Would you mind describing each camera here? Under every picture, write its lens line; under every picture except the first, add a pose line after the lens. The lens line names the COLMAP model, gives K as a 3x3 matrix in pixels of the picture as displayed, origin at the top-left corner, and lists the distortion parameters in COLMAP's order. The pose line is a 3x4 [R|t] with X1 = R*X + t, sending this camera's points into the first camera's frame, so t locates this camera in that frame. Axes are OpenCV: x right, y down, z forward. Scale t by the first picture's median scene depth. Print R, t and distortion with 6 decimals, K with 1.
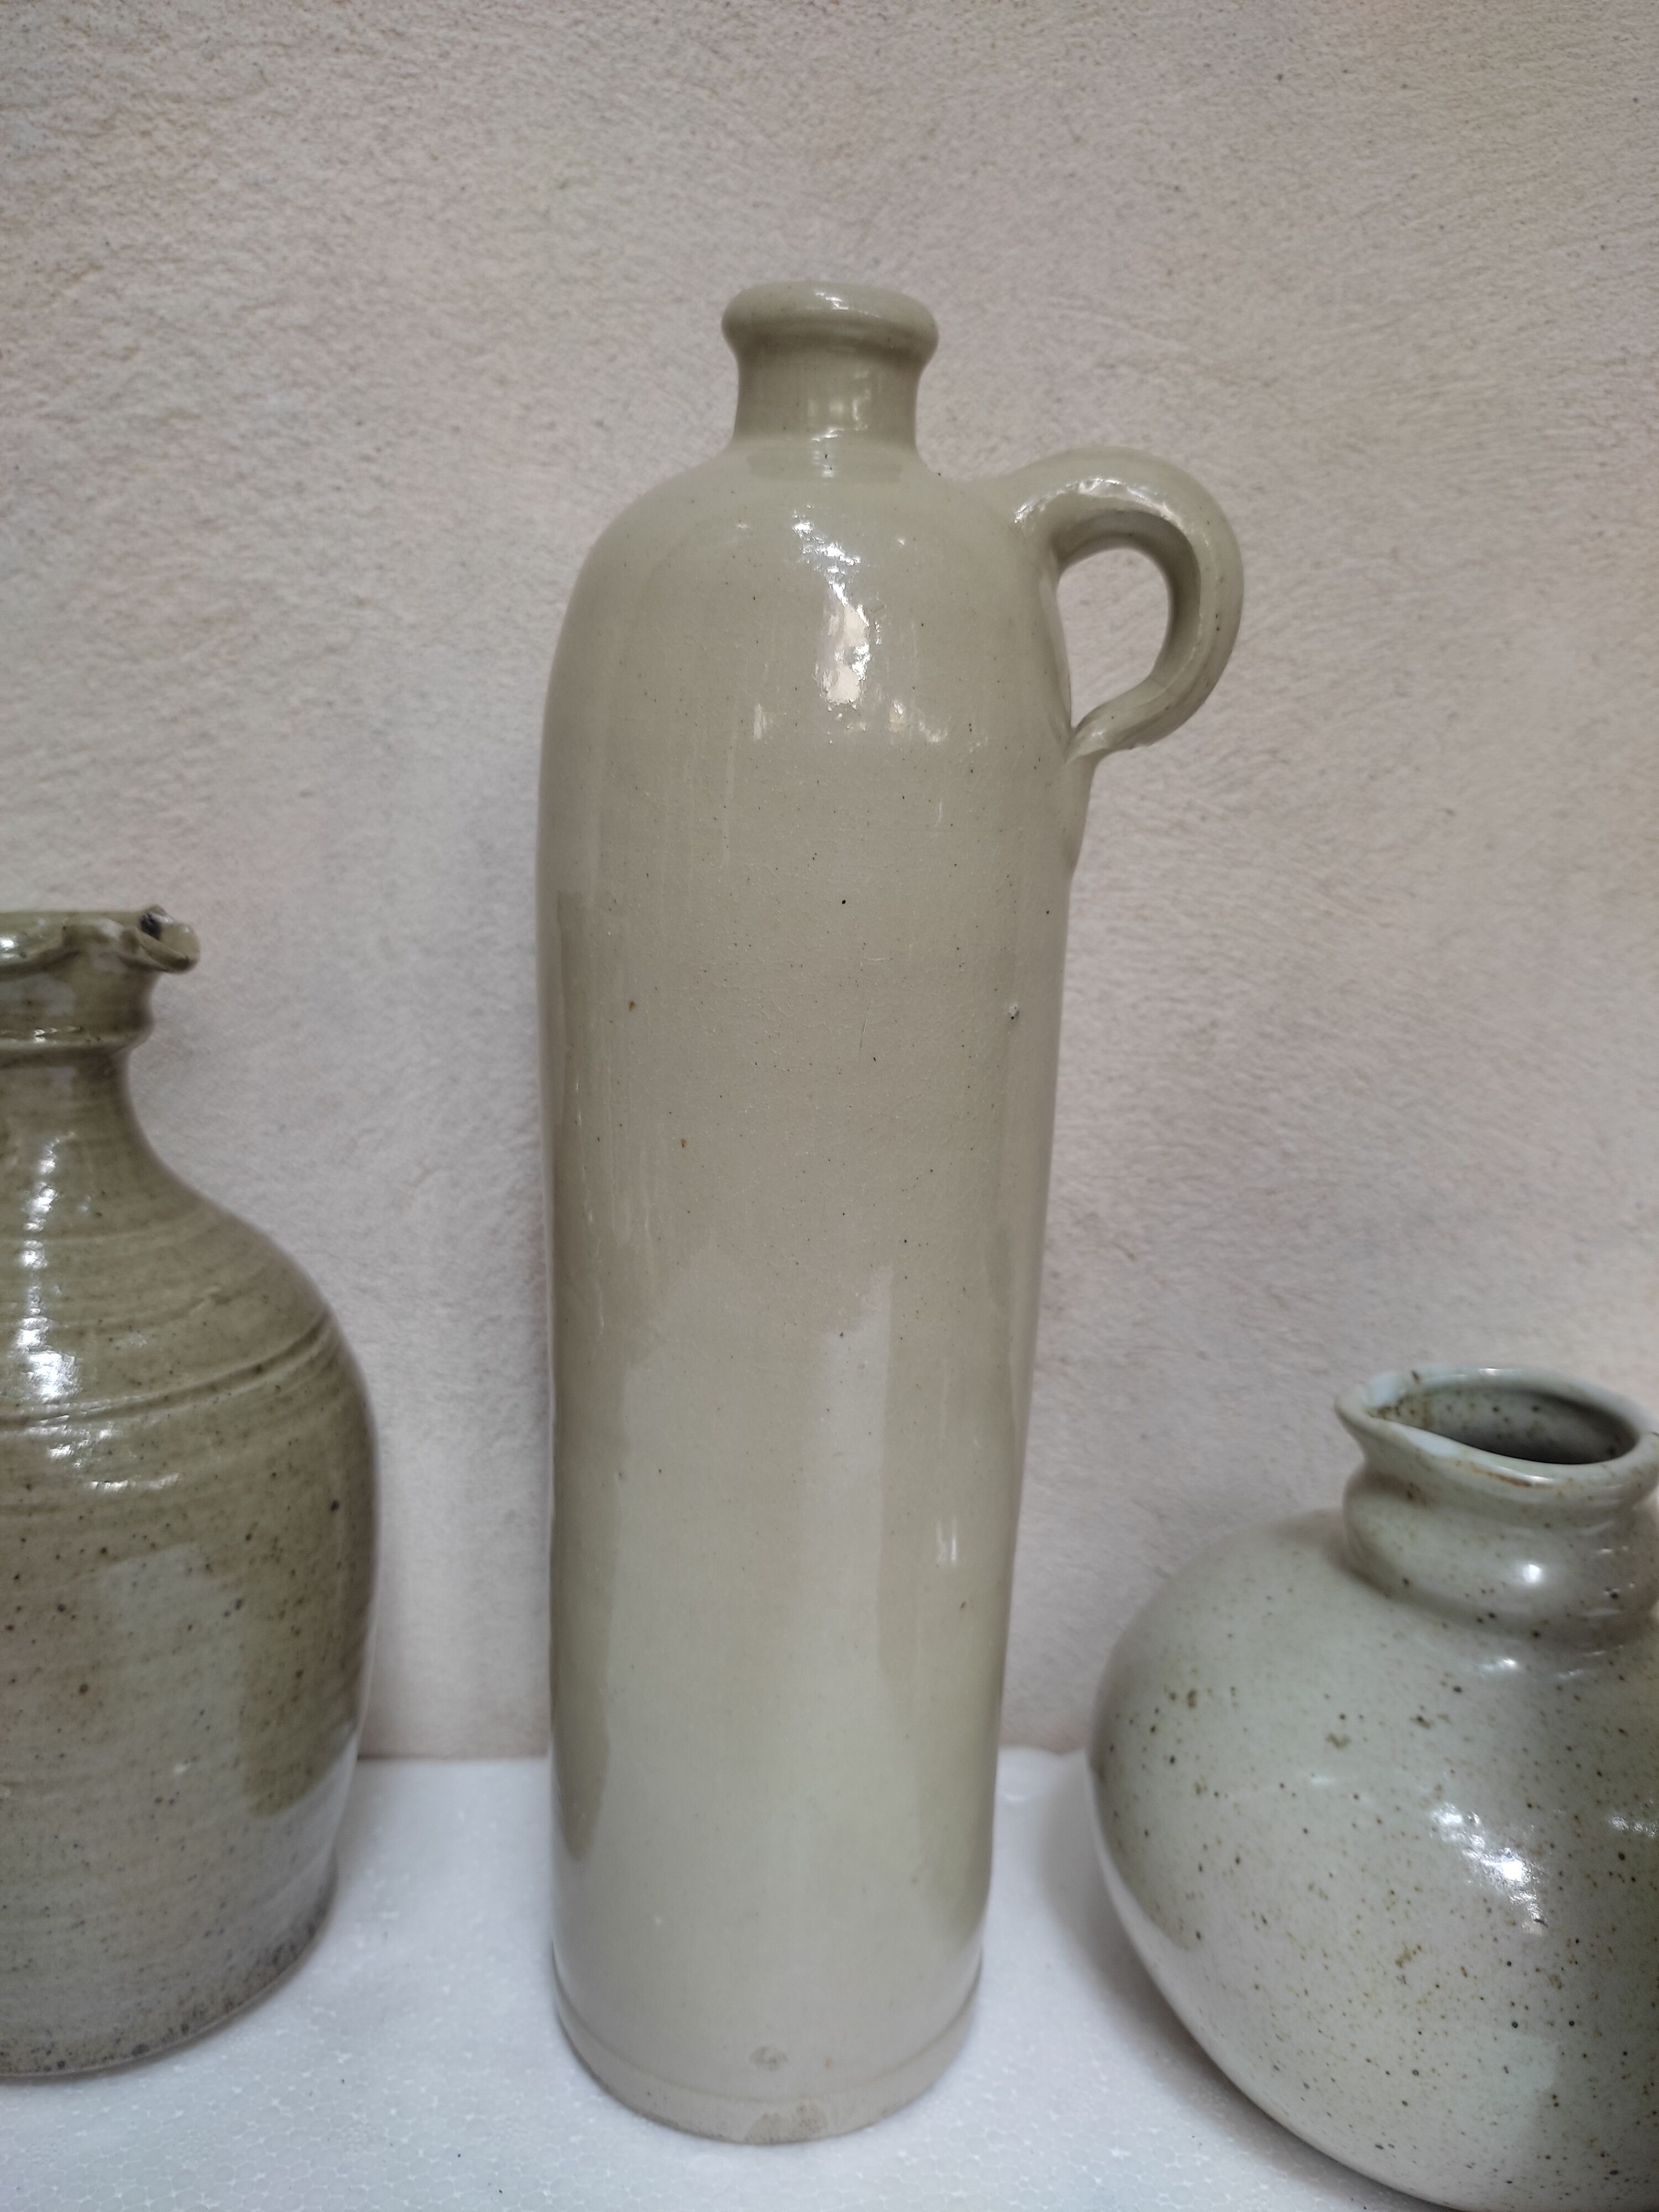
lens RADIAL K [[1652.5, 0, 850.1], [0, 1652.5, 1142.4], [0, 0, 1]] dist [-0.001858, -0.037807]
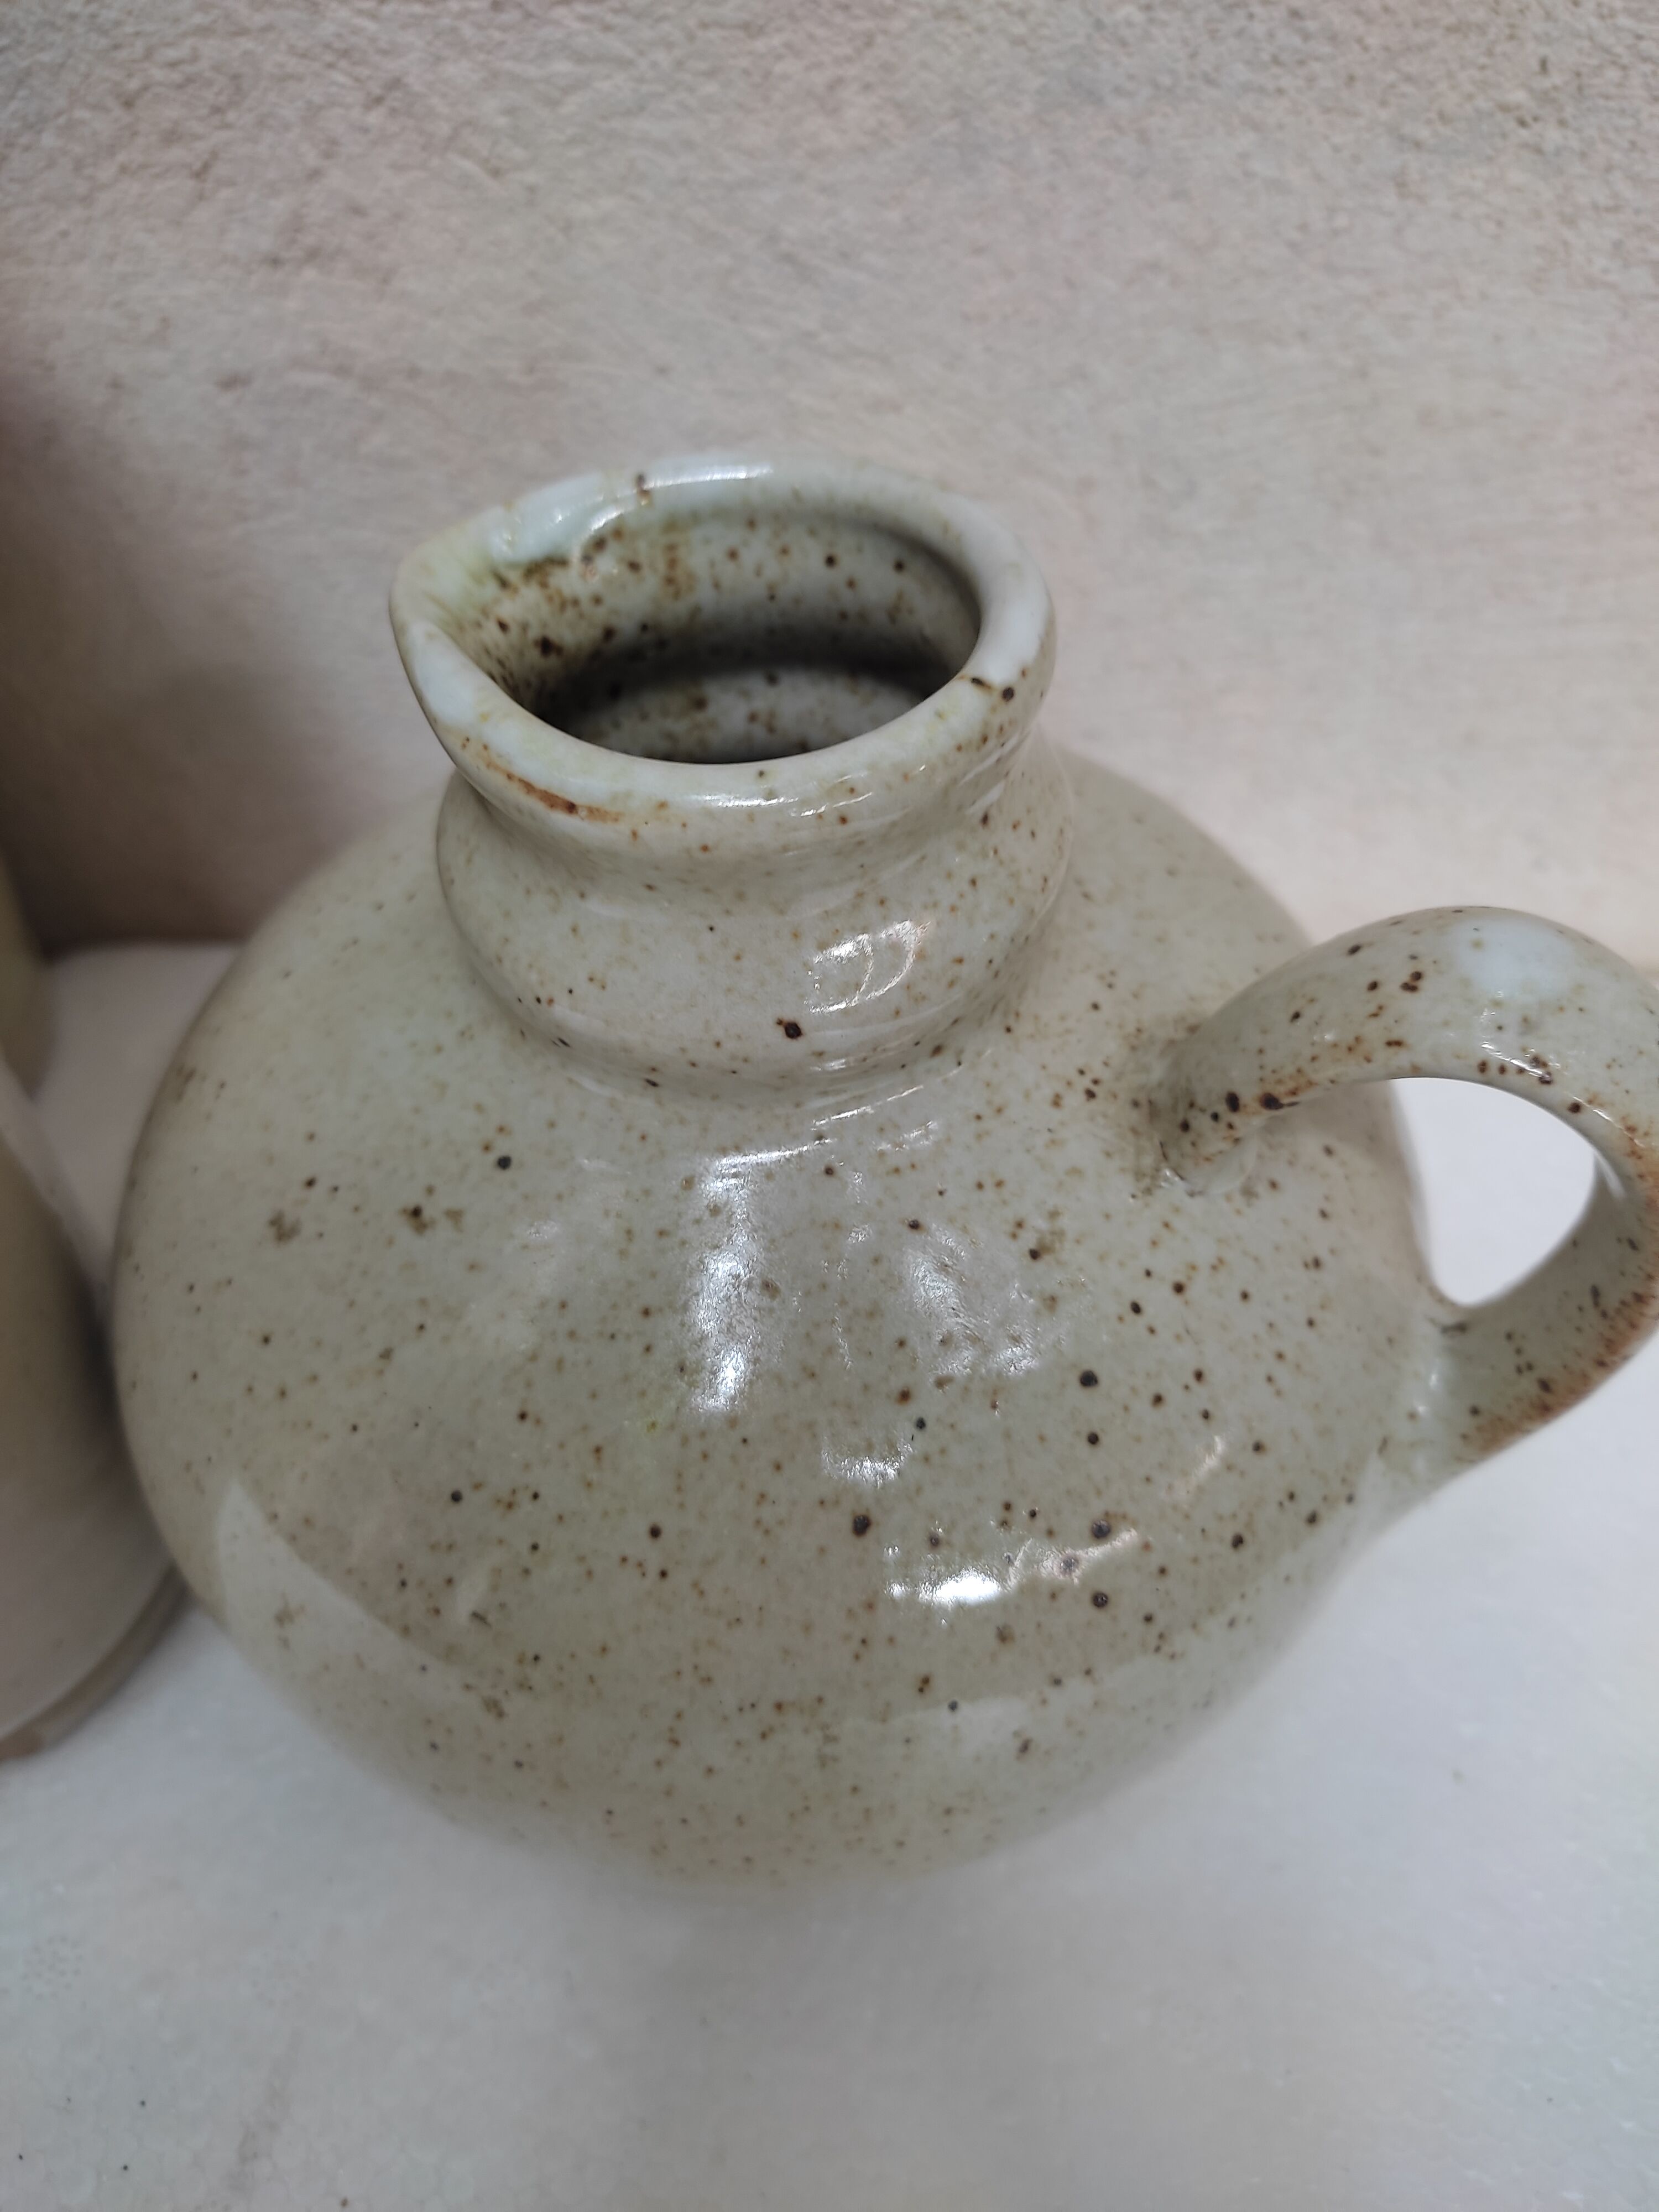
lens RADIAL K [[1652.5, 0, 845.8], [0, 1652.5, 1115.3], [0, 0, 1]] dist [-0.001858, -0.037807]
pose [[0.989792, 0.077309, -0.119726, 0.366697], [0.004812, 0.821476, 0.570223, 0.017460], [0.142435, -0.564978, 0.812719, 0.413254]]
